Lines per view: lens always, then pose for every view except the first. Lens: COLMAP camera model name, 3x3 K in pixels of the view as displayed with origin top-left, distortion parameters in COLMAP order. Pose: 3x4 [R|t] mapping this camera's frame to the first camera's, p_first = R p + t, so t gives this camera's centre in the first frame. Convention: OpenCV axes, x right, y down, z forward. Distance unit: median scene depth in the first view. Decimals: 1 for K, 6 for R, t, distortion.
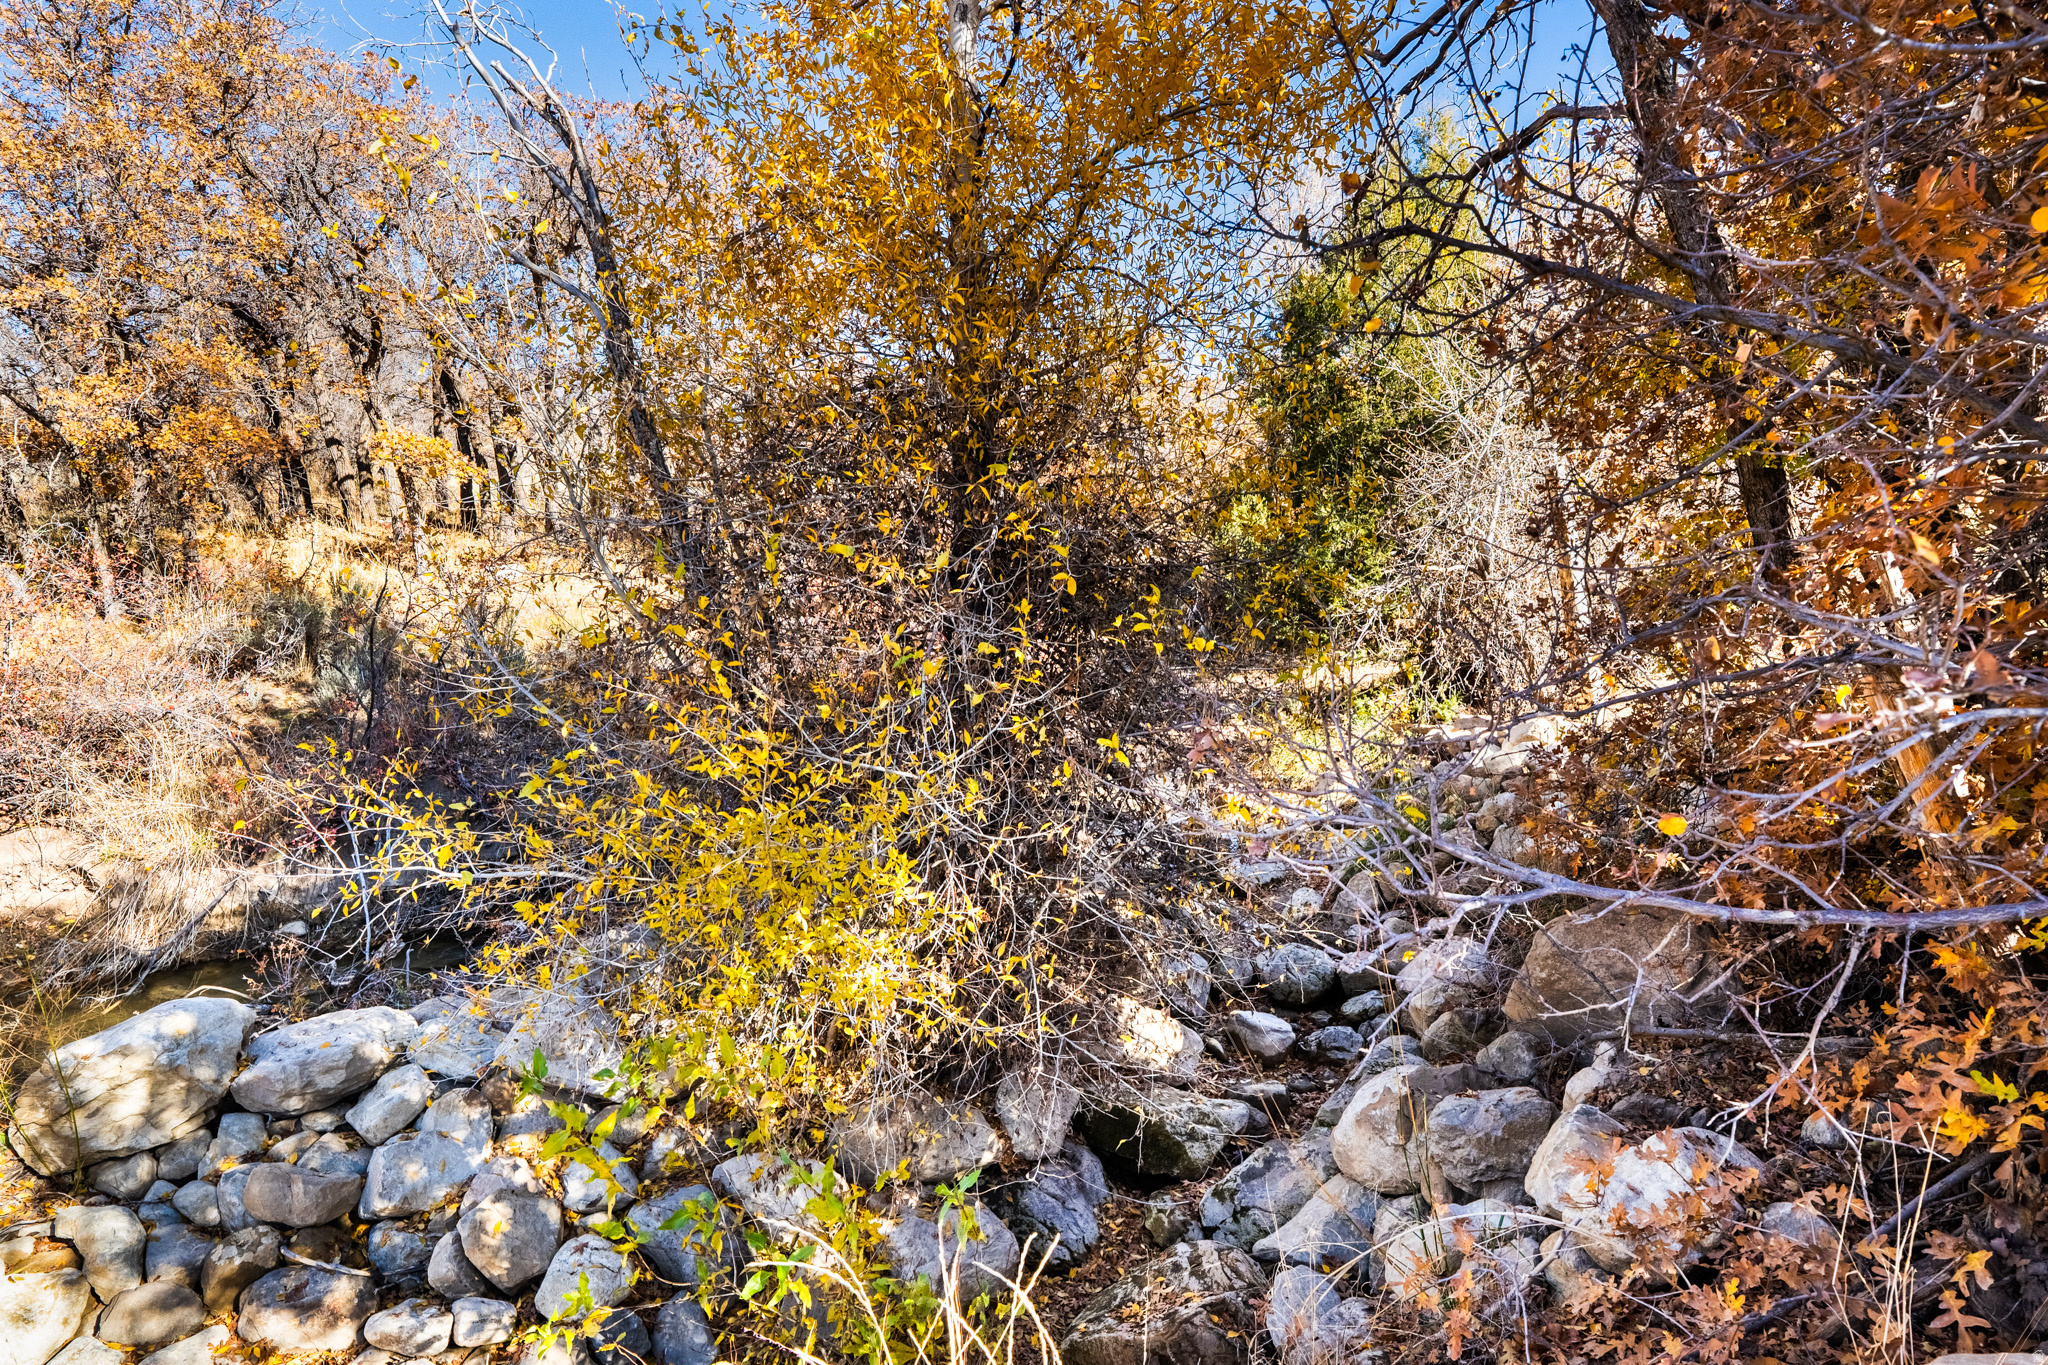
lens RADIAL K [[1122.6, 0, 1023.3], [0, 1122.6, 681.5], [0, 0, 1]] dist [-0.005527, -0.000619]
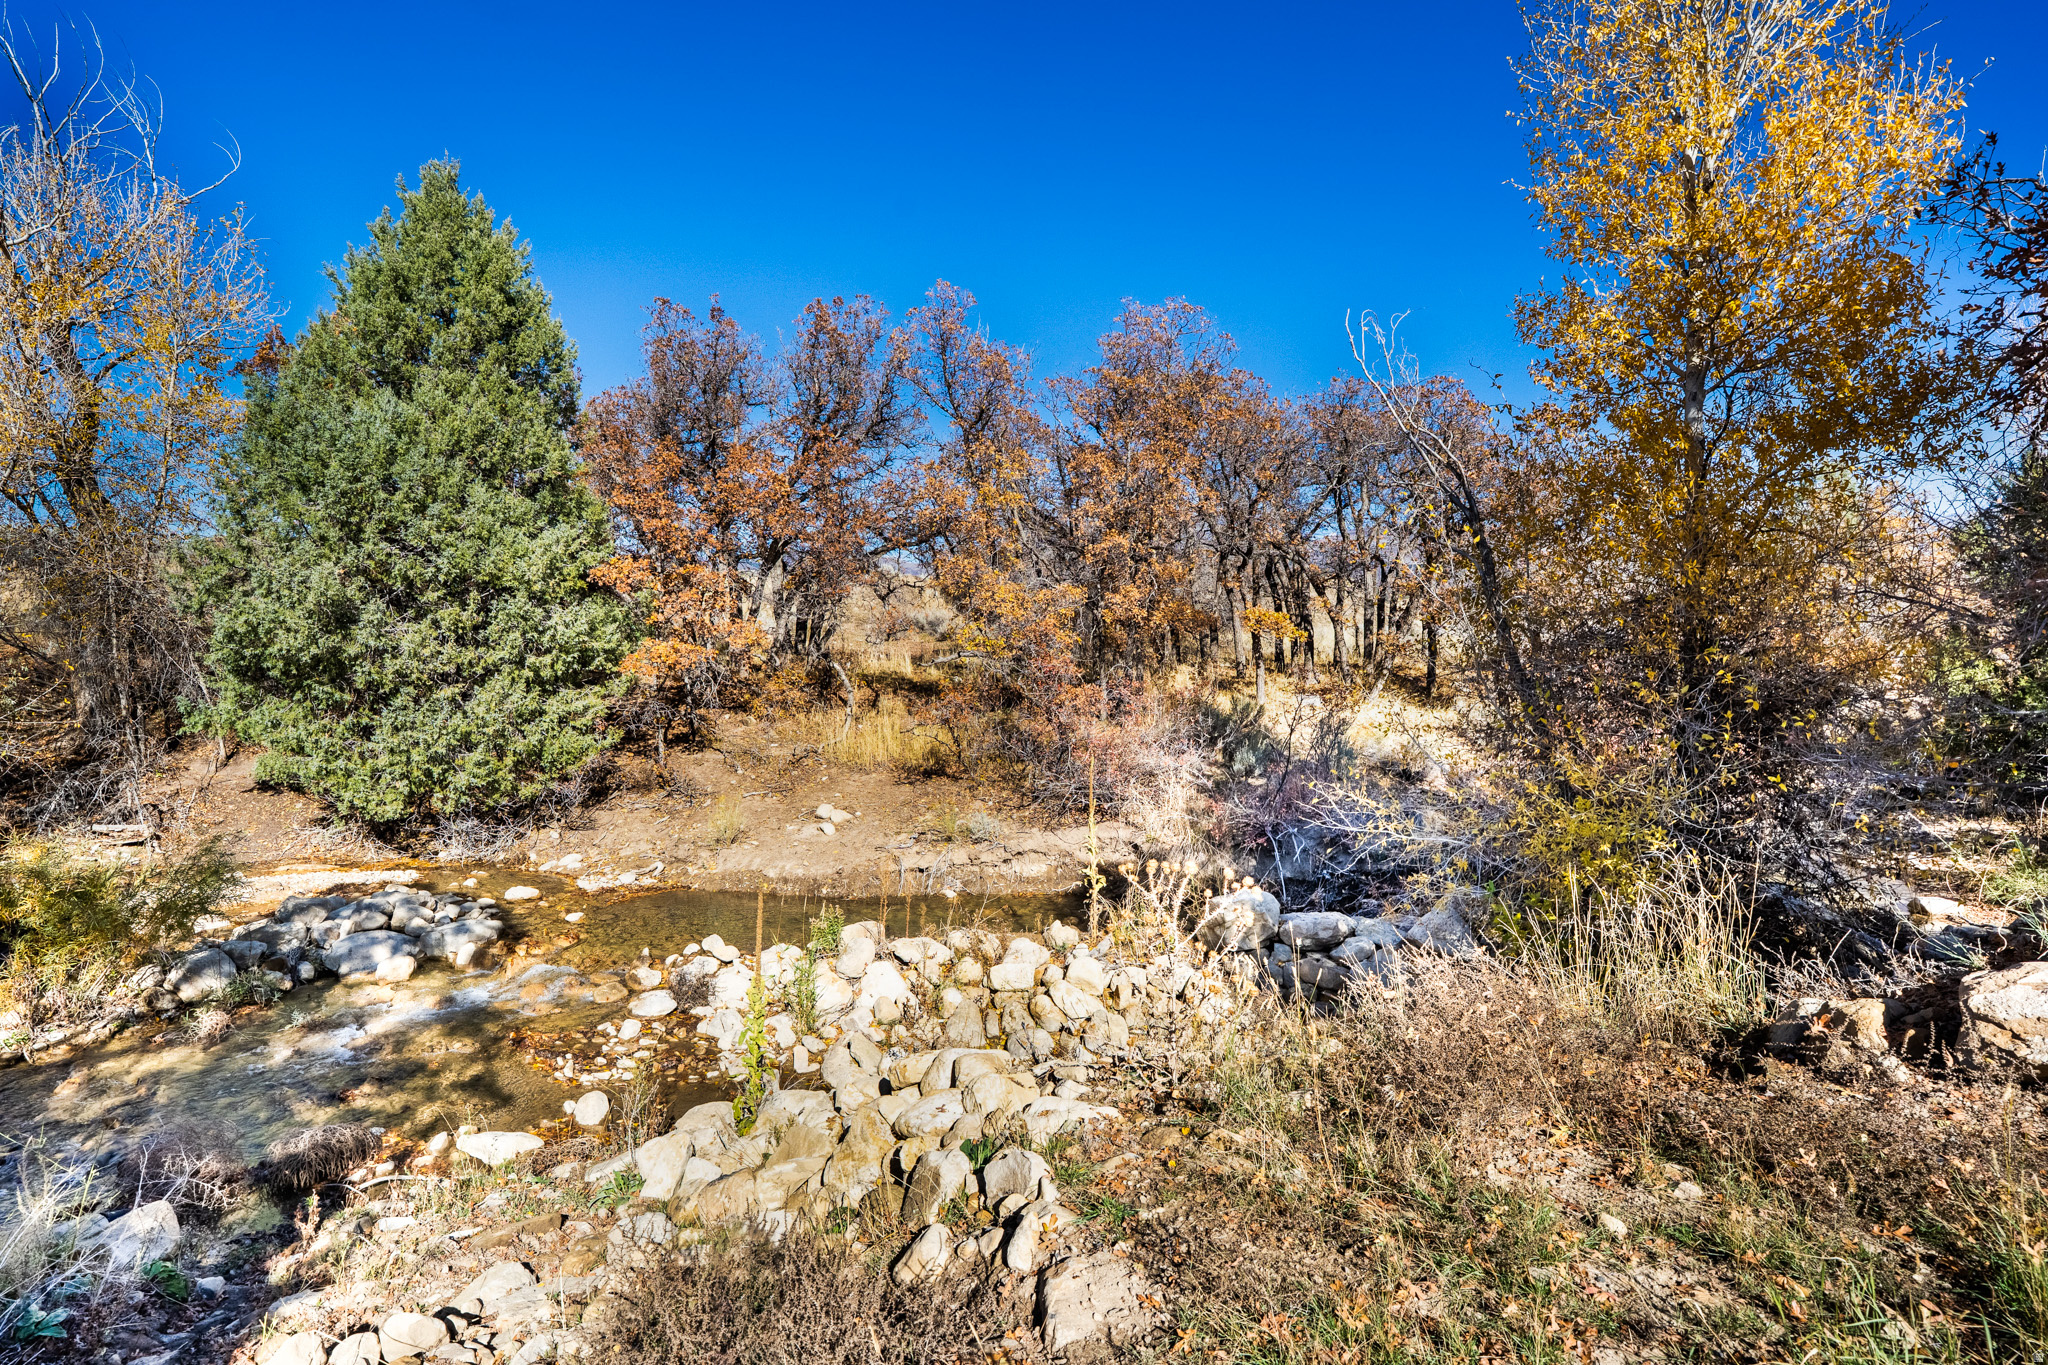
lens RADIAL K [[1081.8, 0, 1029.2], [0, 1081.8, 678.3], [0, 0, 1]] dist [-0.000236, 0.000481]
pose [[0.840557, 0.020051, -0.541352, -0.004524], [-0.088803, 0.990897, -0.101183, 0.128927], [0.534395, 0.133124, 0.834686, -0.964303]]
